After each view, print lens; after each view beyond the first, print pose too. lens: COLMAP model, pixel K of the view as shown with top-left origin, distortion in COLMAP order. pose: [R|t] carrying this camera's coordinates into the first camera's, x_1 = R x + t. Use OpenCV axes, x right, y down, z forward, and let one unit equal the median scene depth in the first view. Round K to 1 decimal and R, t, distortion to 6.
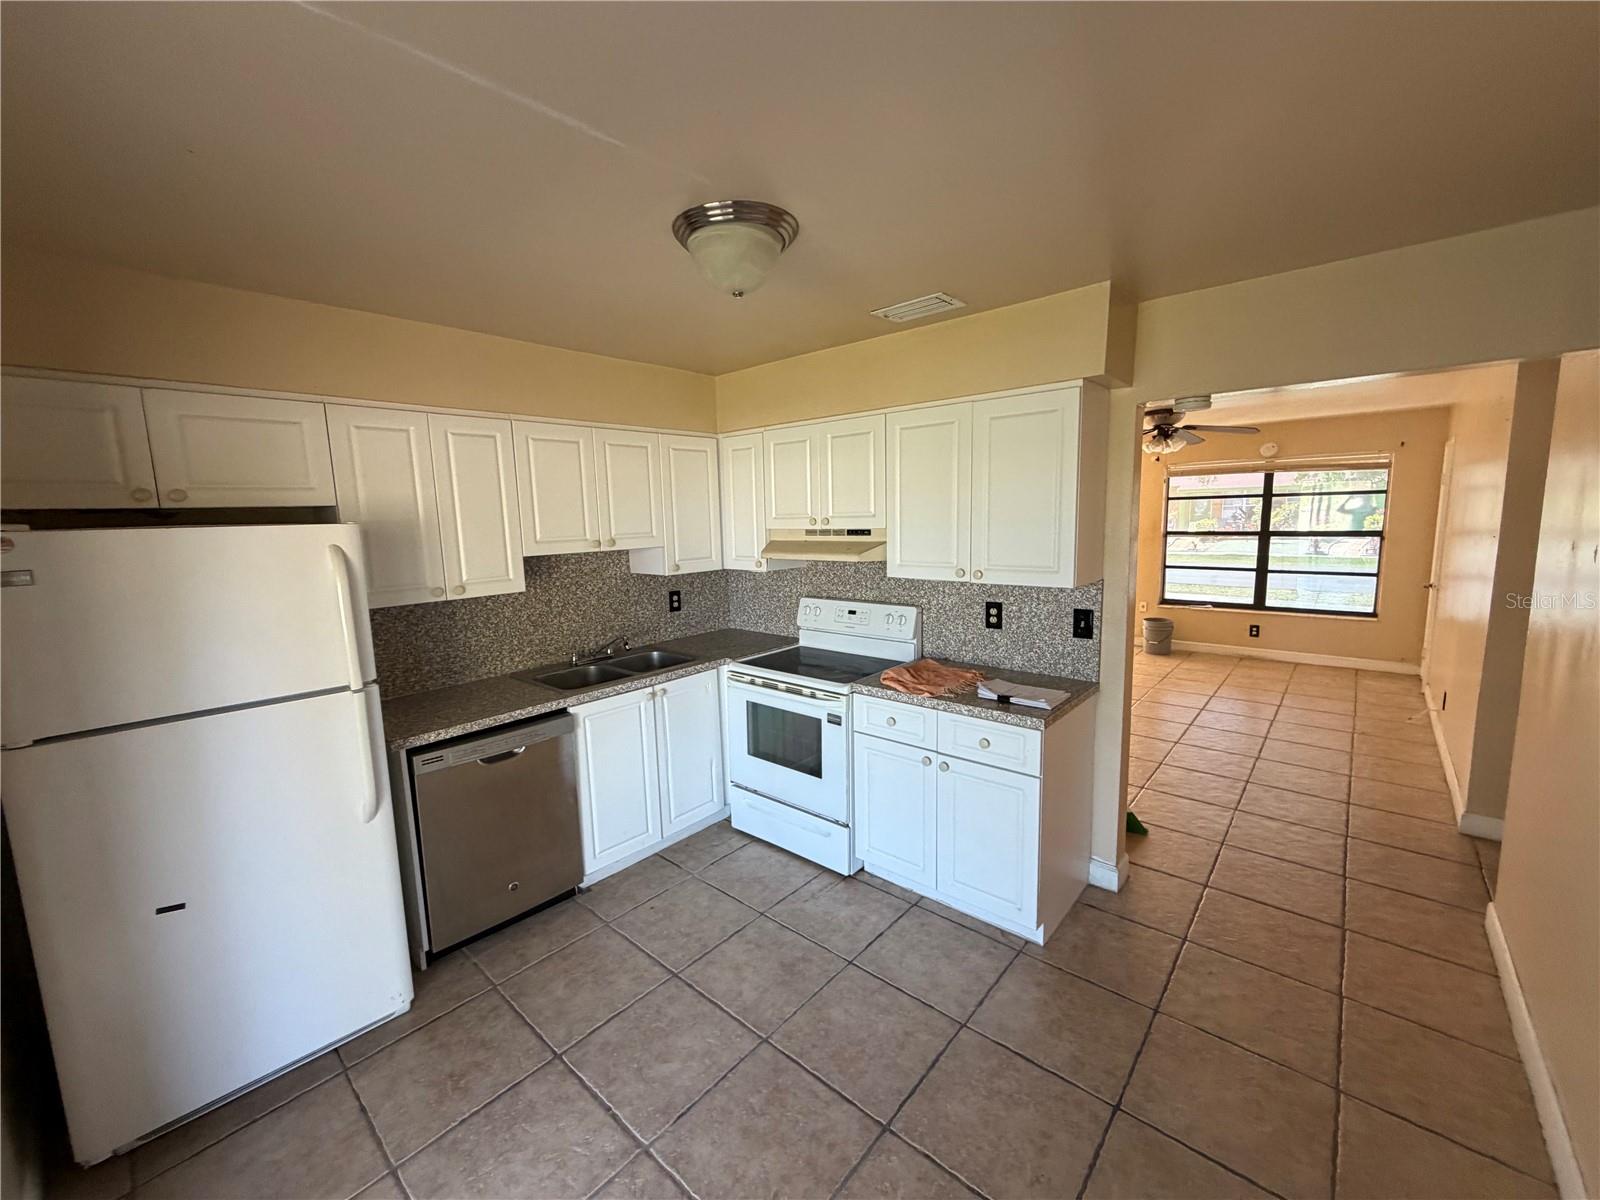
lens RADIAL K [[638.6, 0, 799.2], [0, 638.6, 594.2], [0, 0, 1]] dist [0.000917, -0.000134]
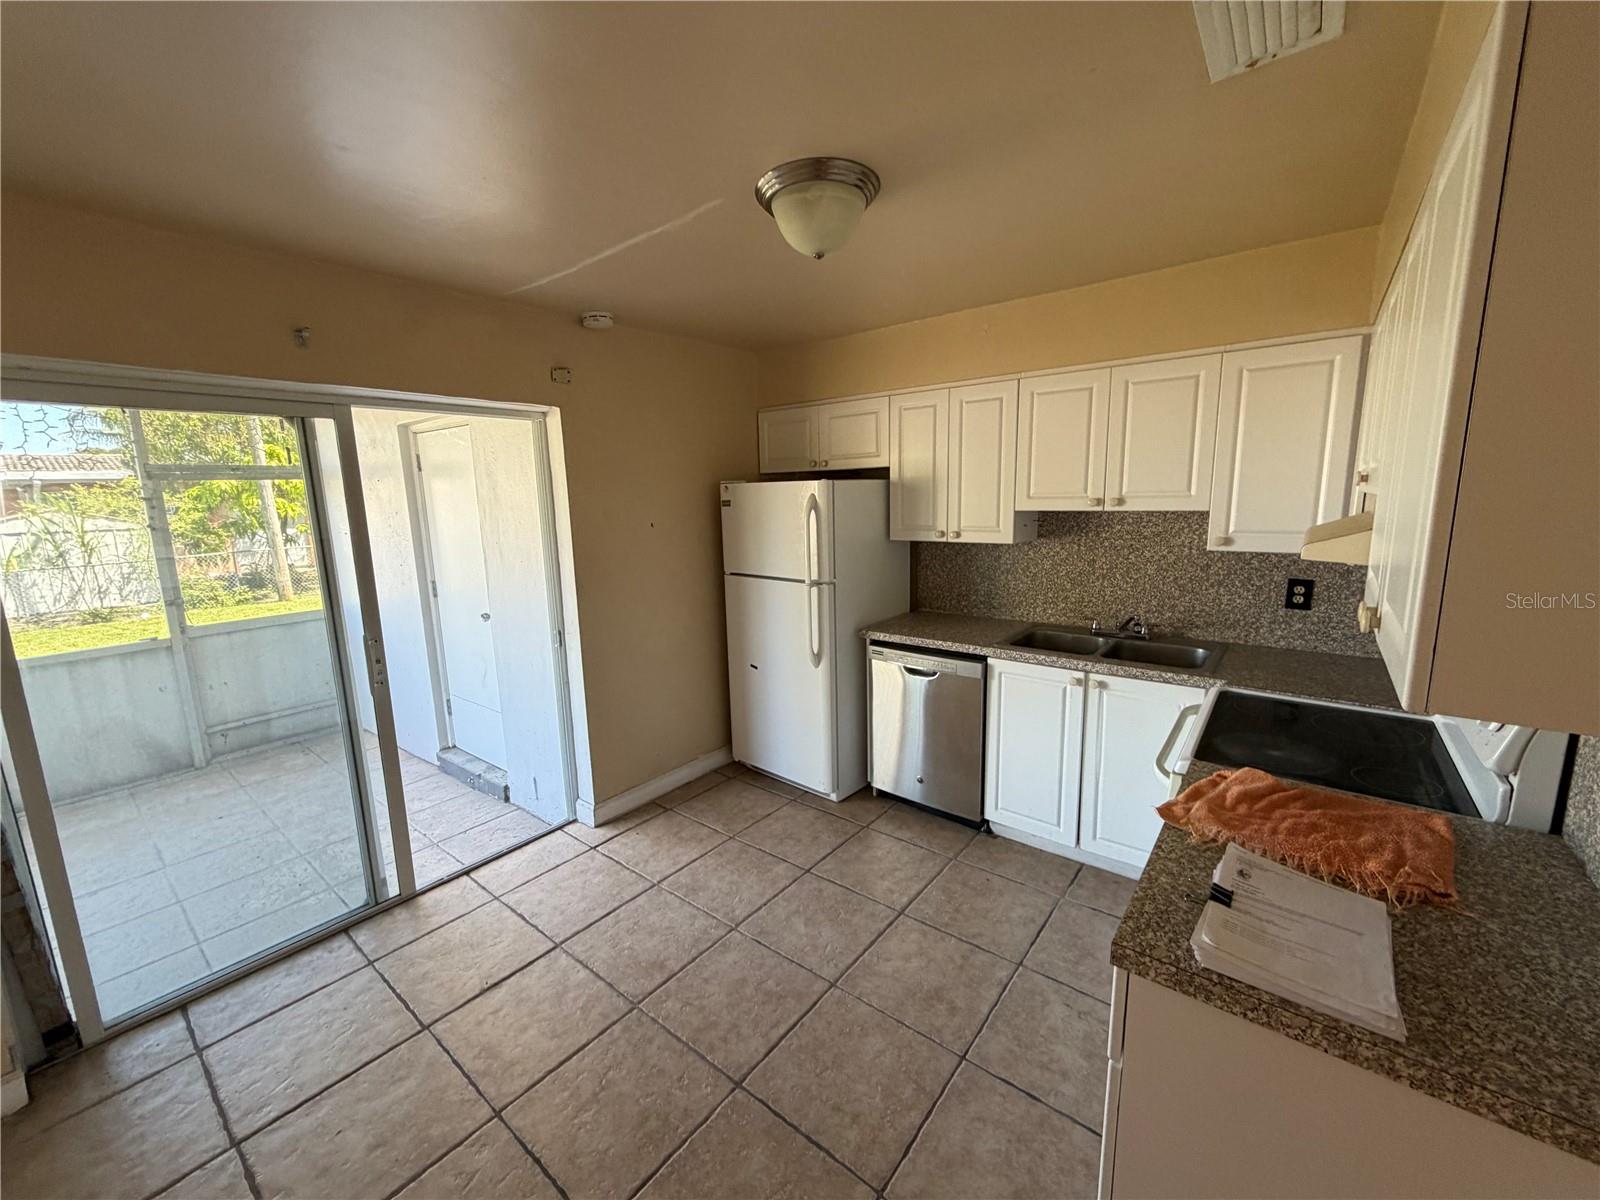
lens RADIAL K [[638.6, 0, 789.7], [0, 638.6, 594.1], [0, 0, 1]] dist [0.000917, -0.000134]
pose [[0.038413, 0.189921, -0.981048, 0.642742], [-0.100686, 0.977511, 0.185294, -0.086268], [0.994176, 0.091660, 0.056672, 0.613757]]
